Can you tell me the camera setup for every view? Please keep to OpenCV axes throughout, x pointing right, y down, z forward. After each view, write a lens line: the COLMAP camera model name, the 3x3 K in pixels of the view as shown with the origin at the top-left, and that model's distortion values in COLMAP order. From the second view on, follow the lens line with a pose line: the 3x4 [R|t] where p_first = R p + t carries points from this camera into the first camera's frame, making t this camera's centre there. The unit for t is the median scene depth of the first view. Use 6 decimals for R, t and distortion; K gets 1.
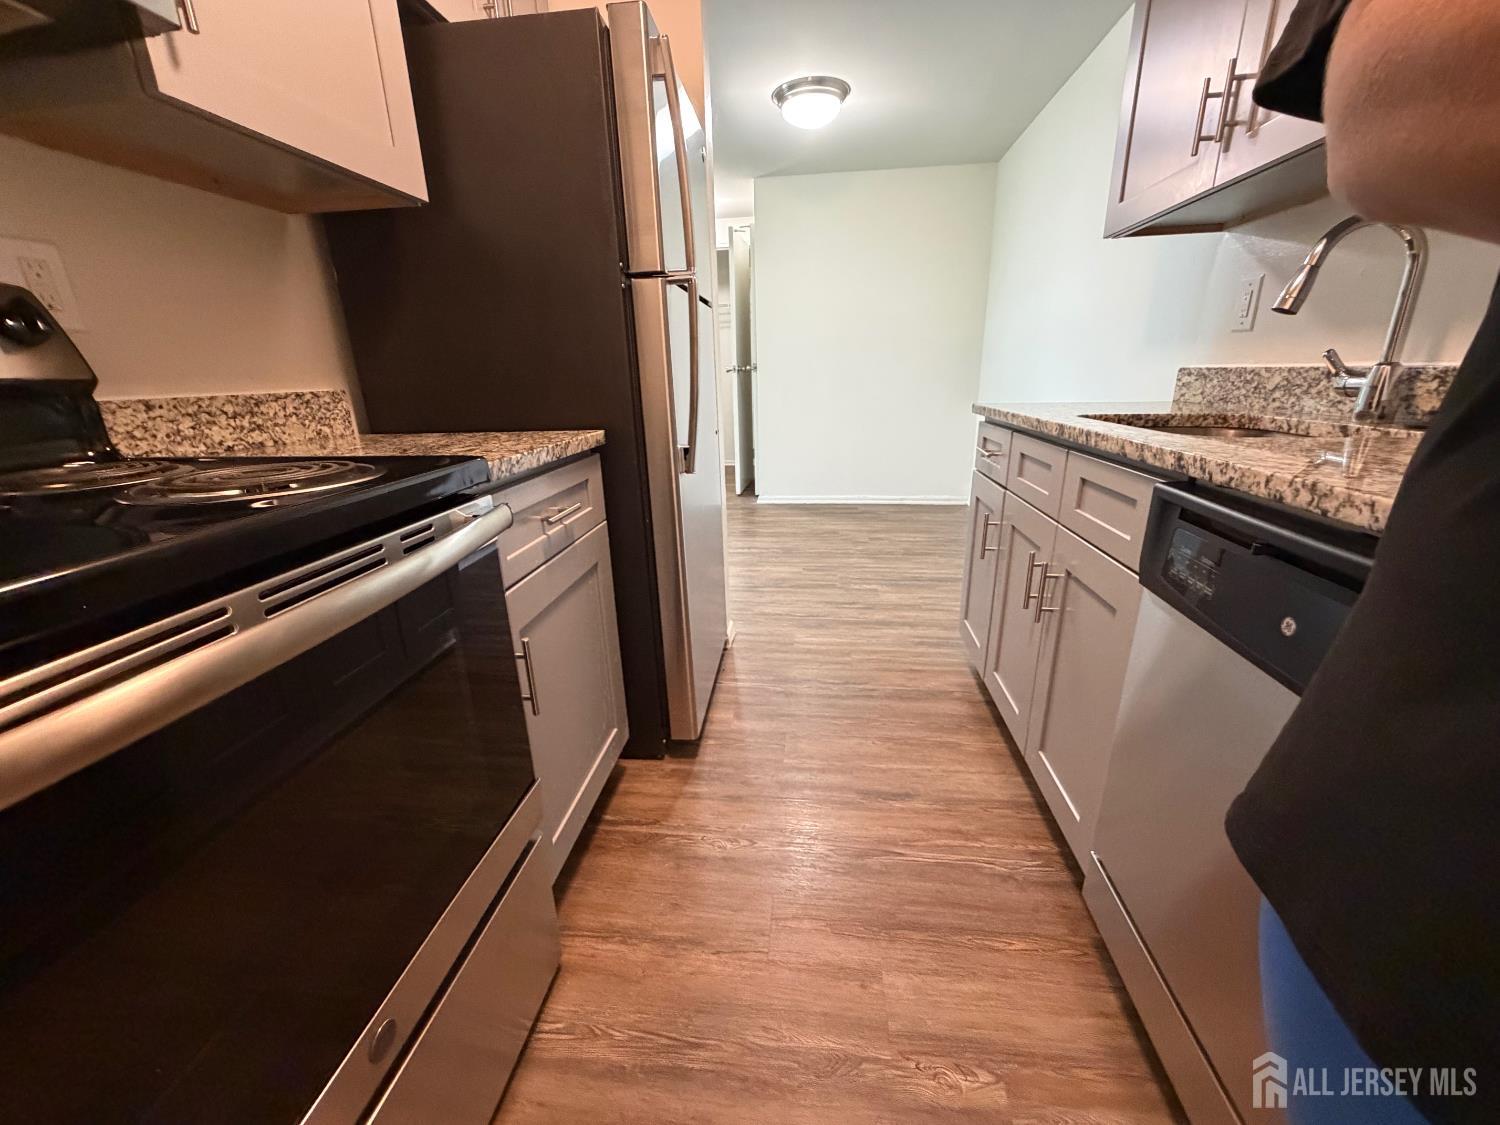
lens RADIAL K [[594.7, 0, 741.4], [0, 594.7, 562.3], [0, 0, 1]] dist [0.001916, 0.000166]
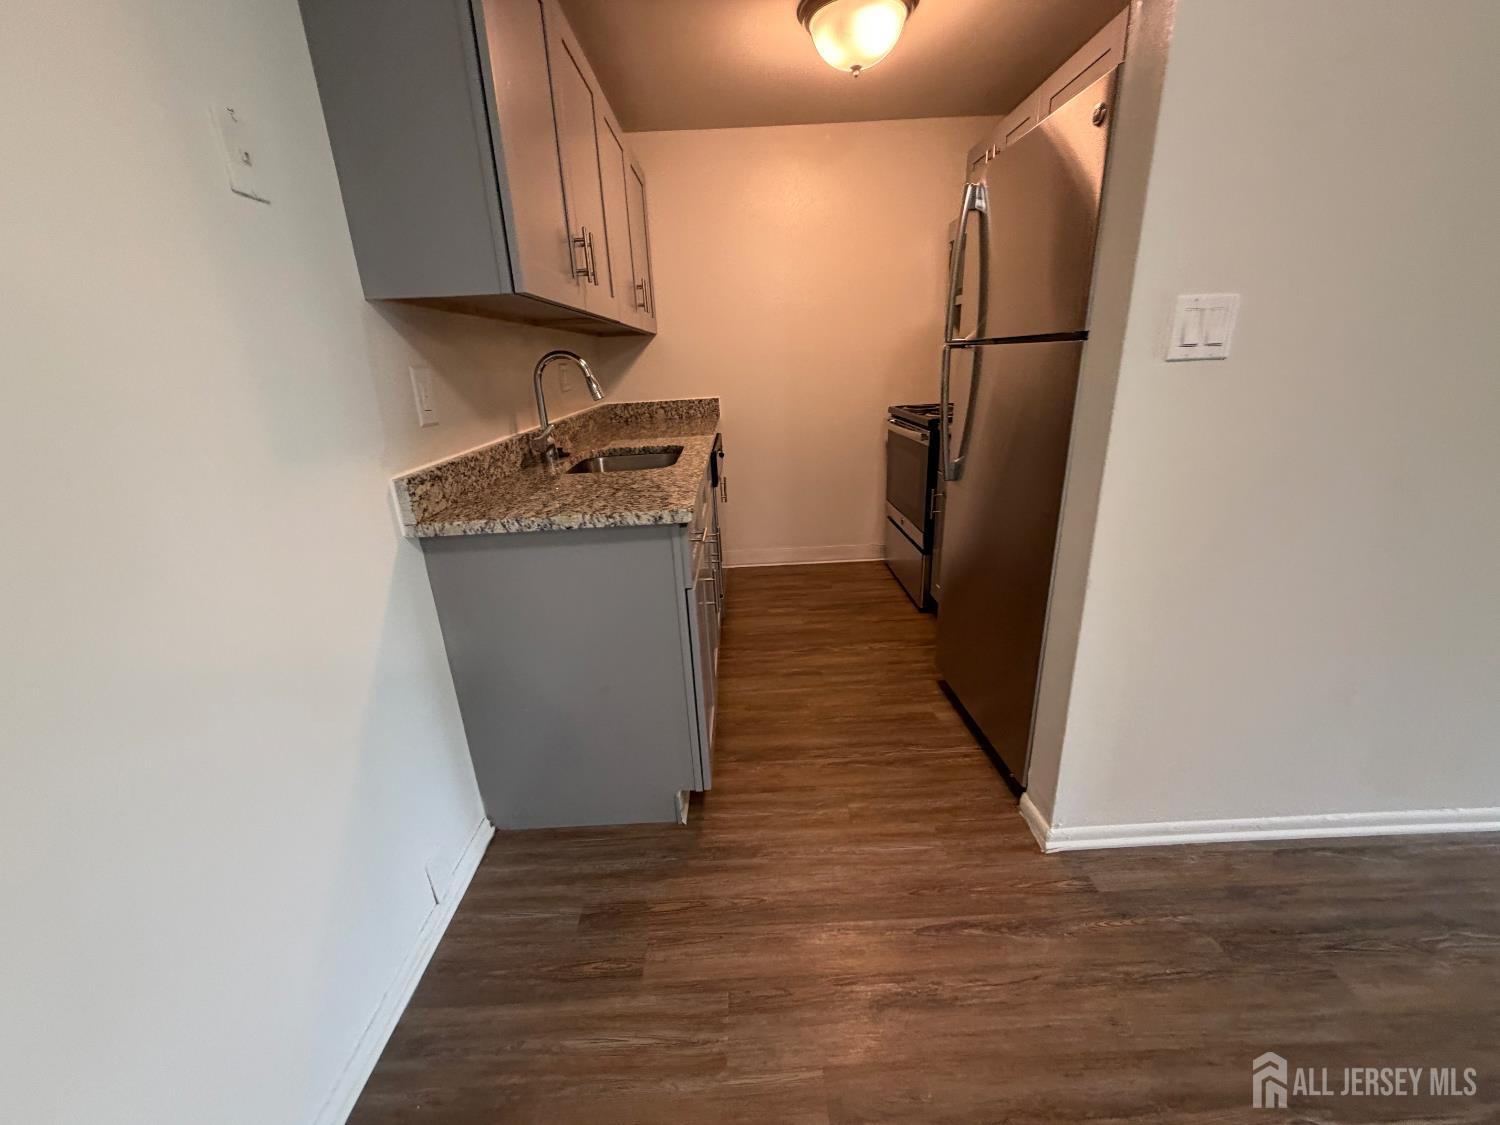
lens RADIAL K [[594.7, 0, 748.3], [0, 594.7, 567.5], [0, 0, 1]] dist [0.001916, 0.000166]
pose [[-0.986916, 0.114754, -0.113262, 0.513851], [0.022244, 0.792654, 0.609266, -0.779716], [0.159694, 0.598775, -0.784835, 1.976369]]
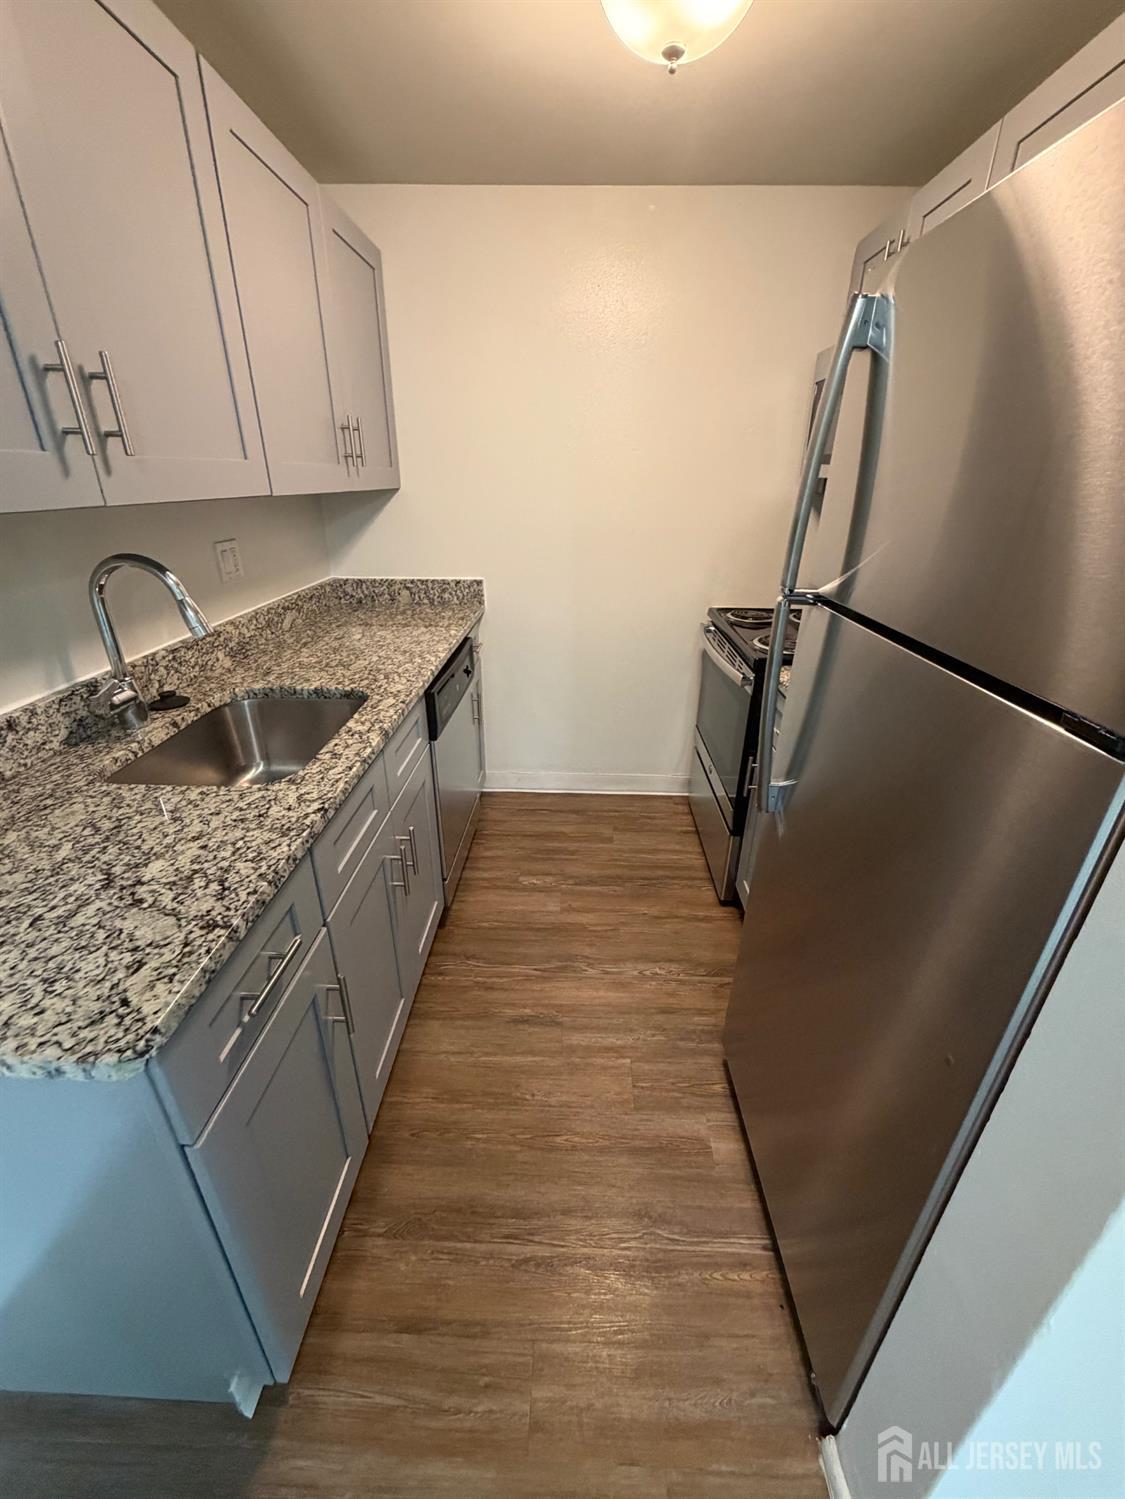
lens RADIAL K [[594.3, 0, 563.0], [0, 594.3, 746.8], [0, 0, 1]] dist [0.001916, 0.000166]
pose [[-0.995641, 0.050242, -0.078584, 0.242043], [-0.016710, 0.732809, 0.680229, -0.725107], [0.091763, 0.678577, -0.728775, 1.412301]]
